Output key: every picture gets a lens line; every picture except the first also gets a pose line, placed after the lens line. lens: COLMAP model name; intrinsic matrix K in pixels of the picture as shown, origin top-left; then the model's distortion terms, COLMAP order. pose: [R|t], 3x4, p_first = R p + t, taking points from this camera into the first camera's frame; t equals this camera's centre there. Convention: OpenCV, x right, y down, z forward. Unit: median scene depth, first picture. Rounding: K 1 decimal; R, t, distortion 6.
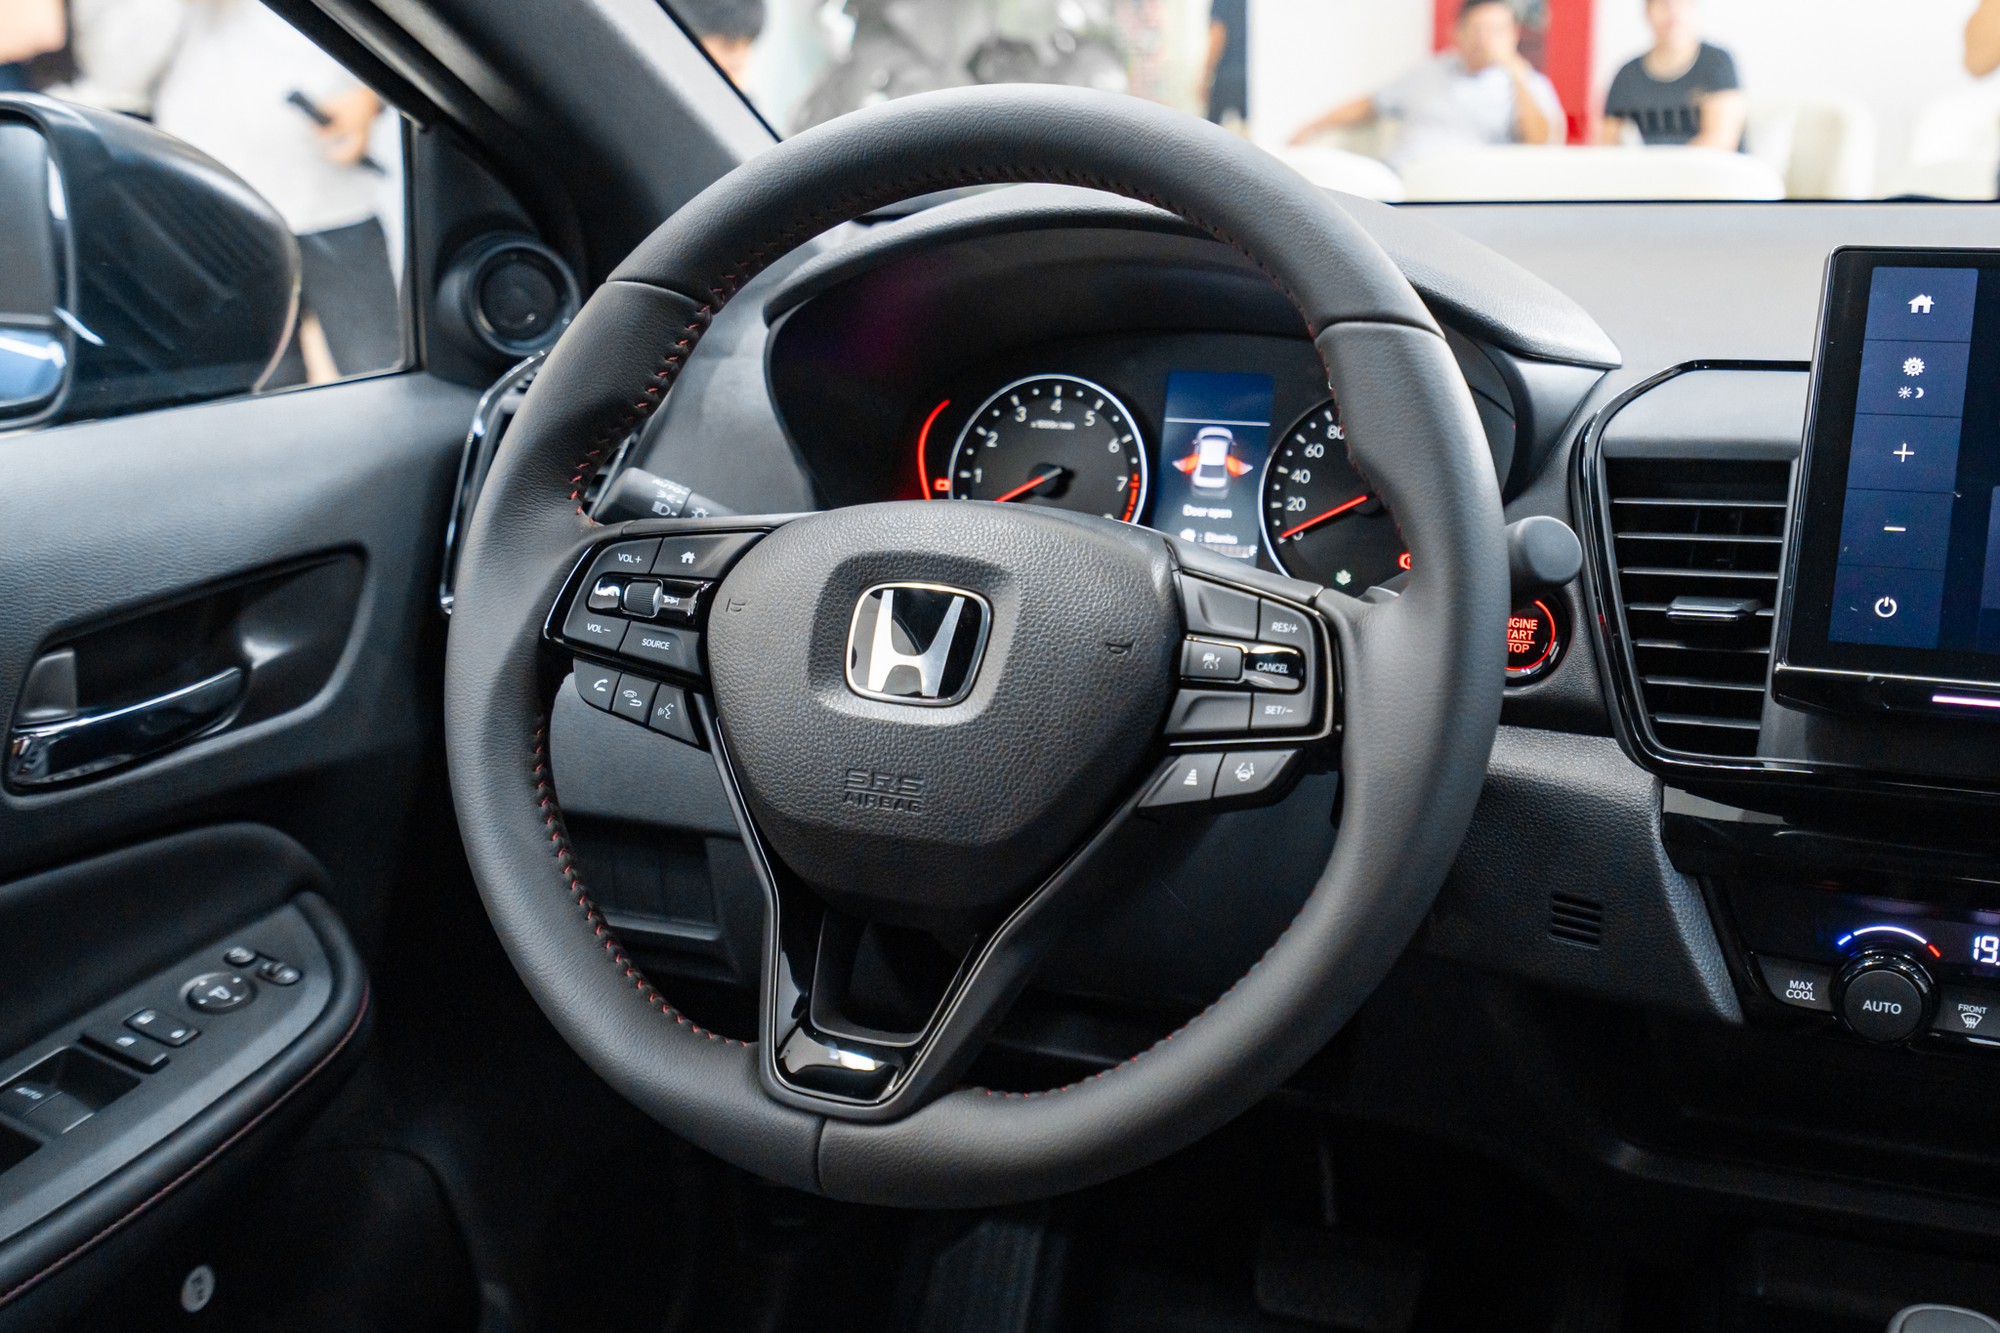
lens RADIAL K [[2271.7, 0, 1037.8], [0, 2271.7, 760.6], [0, 0, 1]] dist [-0.029364, 0.000000]
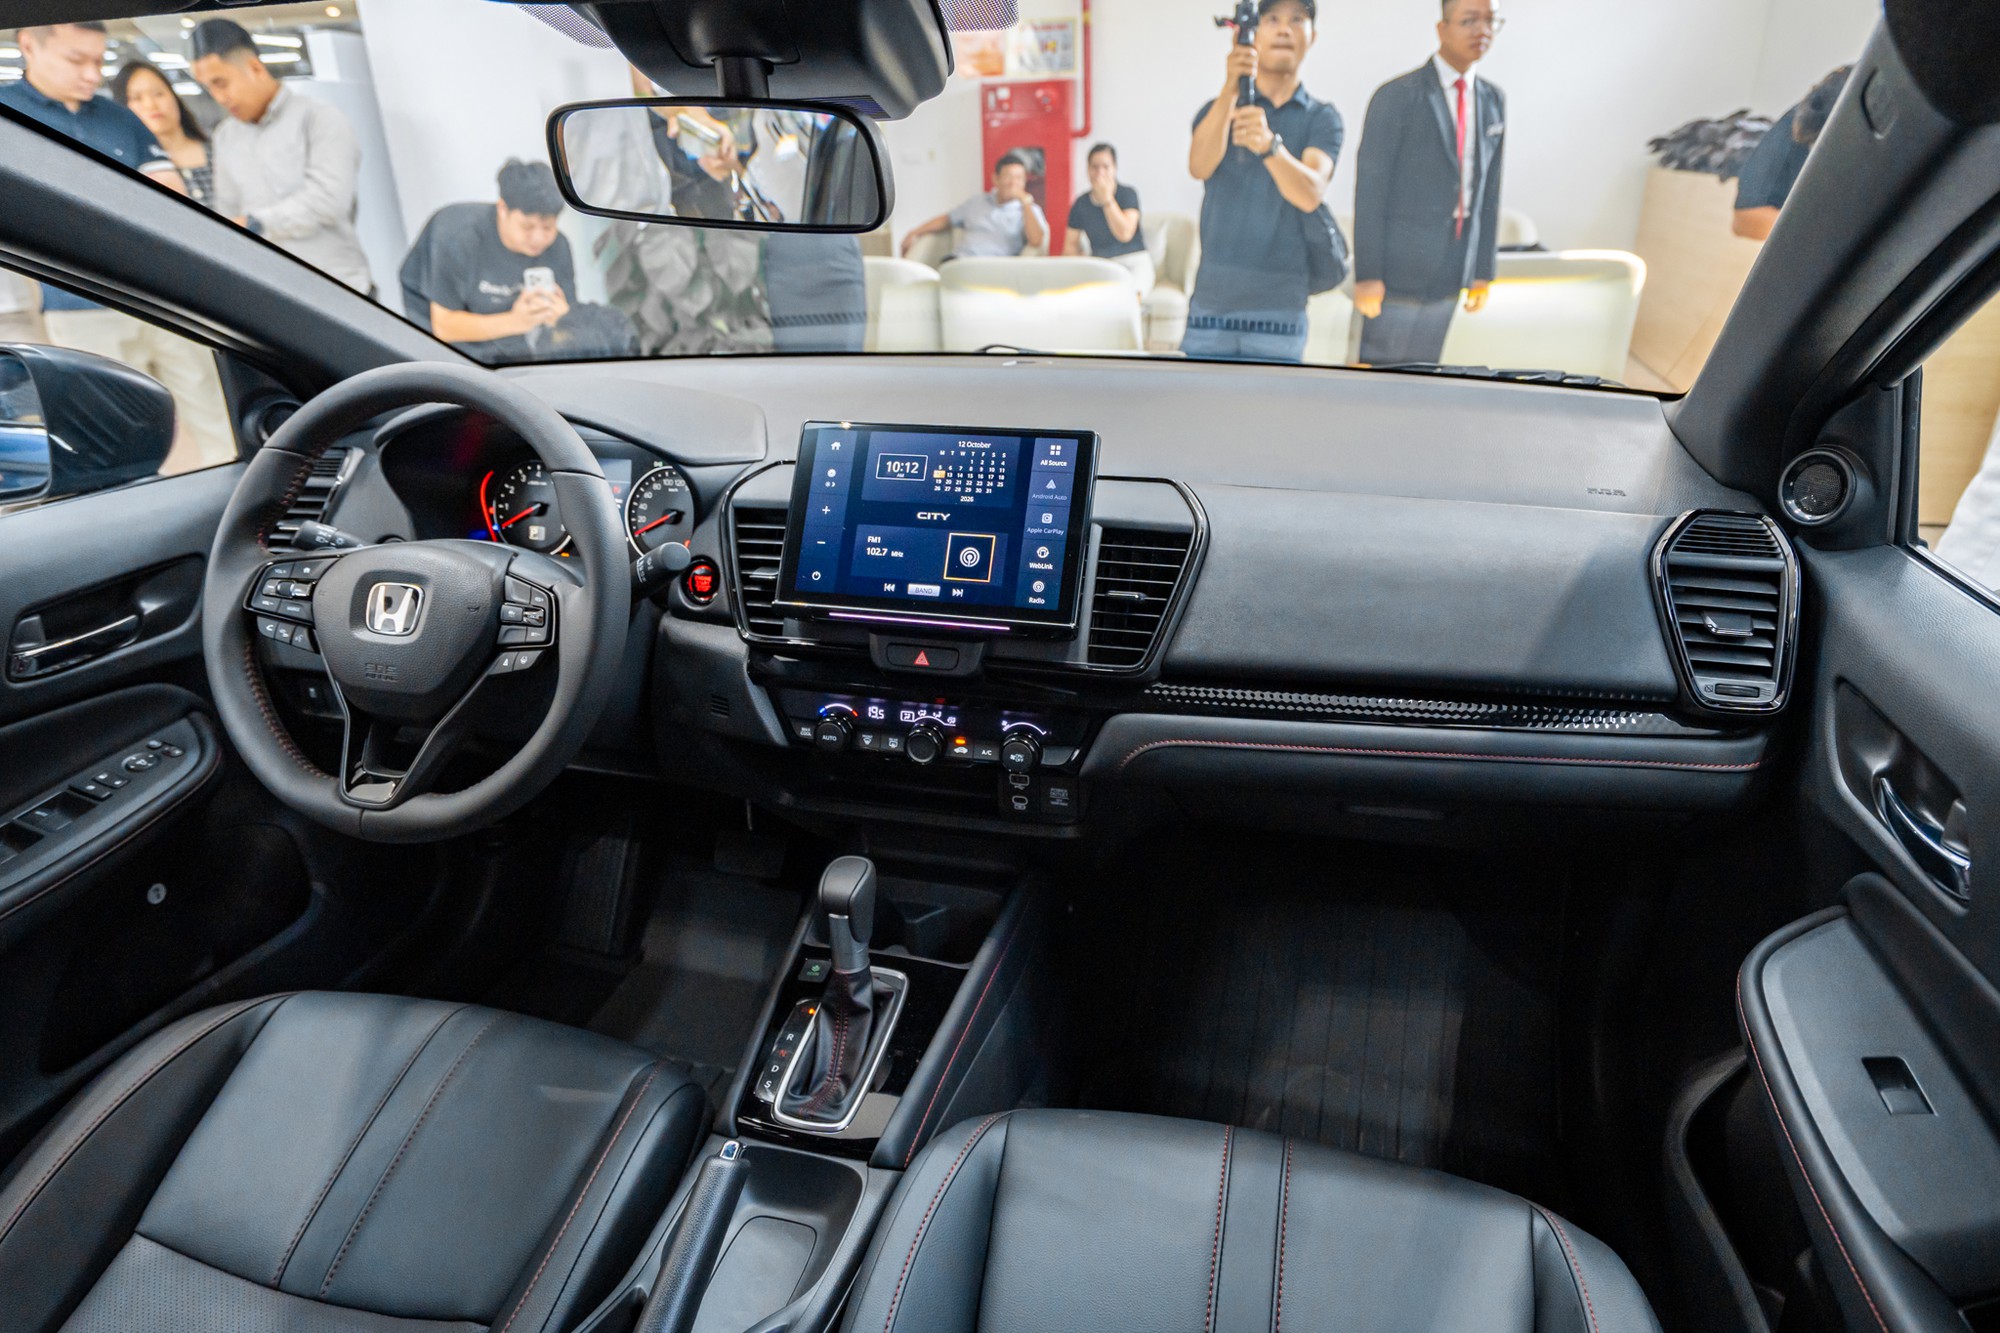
lens RADIAL K [[1225.6, 0, 970.5], [0, 1225.6, 695.8], [0, 0, 1]] dist [-0.014161, 0.002107]
pose [[0.991649, -0.047656, 0.119836, 0.282831], [0.035458, 0.994159, 0.101937, -0.051234], [-0.123994, -0.096837, 0.987547, -0.252806]]
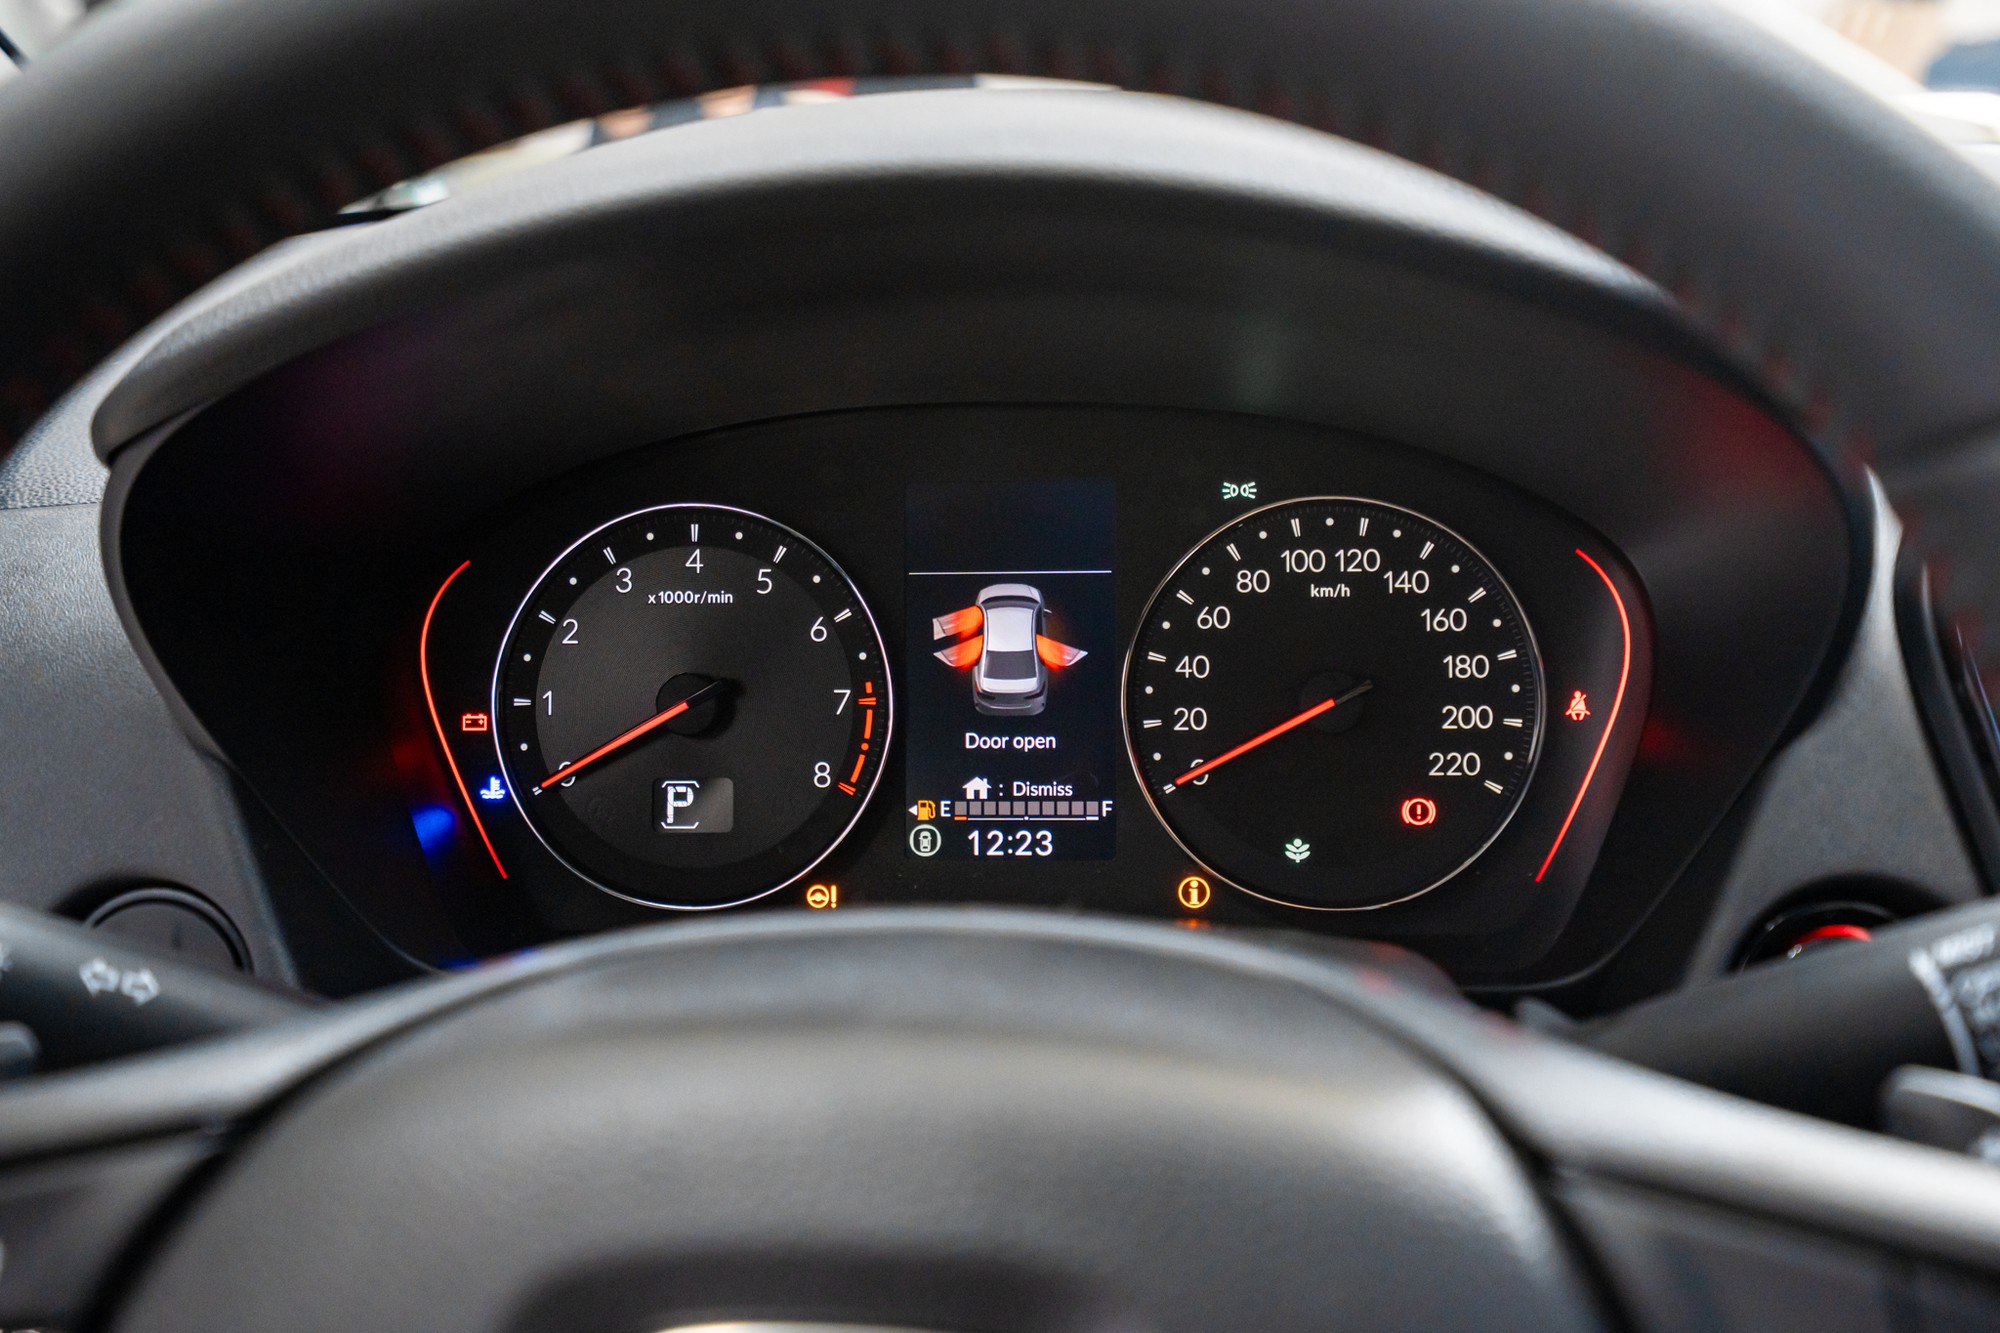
lens RADIAL K [[2093.0, 0, 984.8], [0, 2093.0, 668.8], [0, 0, 1]] dist [0.015089, 0.000000]
pose [[0.947629, -0.093330, 0.305431, -0.082098], [0.103409, 0.994495, -0.016948, -0.121552], [-0.302168, 0.047645, 0.952063, 0.543212]]
